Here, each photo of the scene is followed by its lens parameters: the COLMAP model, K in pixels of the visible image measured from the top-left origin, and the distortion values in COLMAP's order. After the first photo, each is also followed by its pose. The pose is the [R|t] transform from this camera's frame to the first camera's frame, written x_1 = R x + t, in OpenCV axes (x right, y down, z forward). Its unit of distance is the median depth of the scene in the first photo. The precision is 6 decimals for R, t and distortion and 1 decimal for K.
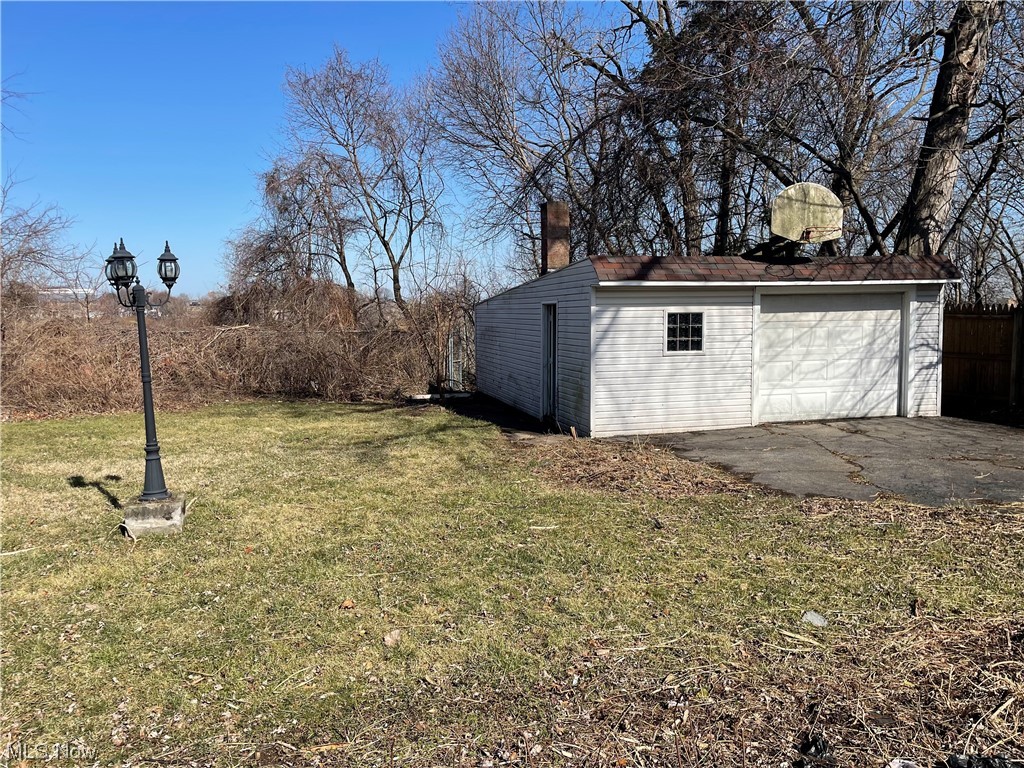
lens RADIAL K [[768.7, 0, 512.1], [0, 768.7, 384.6], [0, 0, 1]] dist [0.025202, -0.059093]
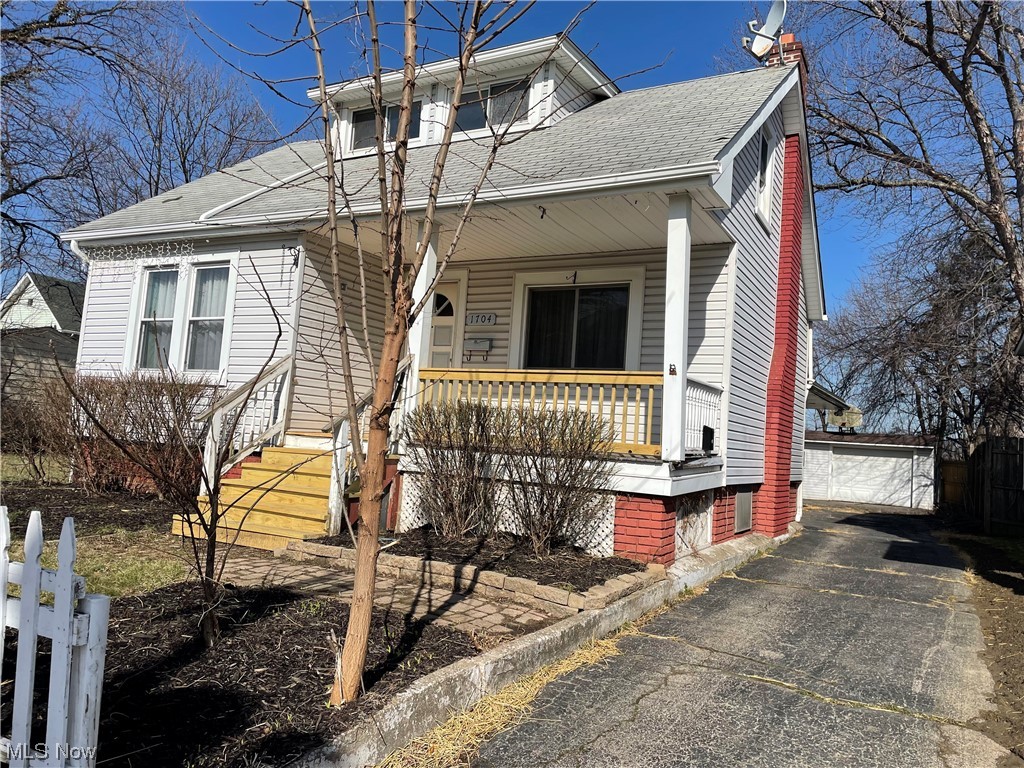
lens RADIAL K [[768.7, 0, 512.1], [0, 768.7, 381.8], [0, 0, 1]] dist [0.025202, -0.059093]
pose [[0.734437, 0.011877, -0.678573, 1.178775], [-0.141667, 0.980504, -0.136169, 0.152270], [0.663727, 0.196139, 0.721801, -1.422011]]
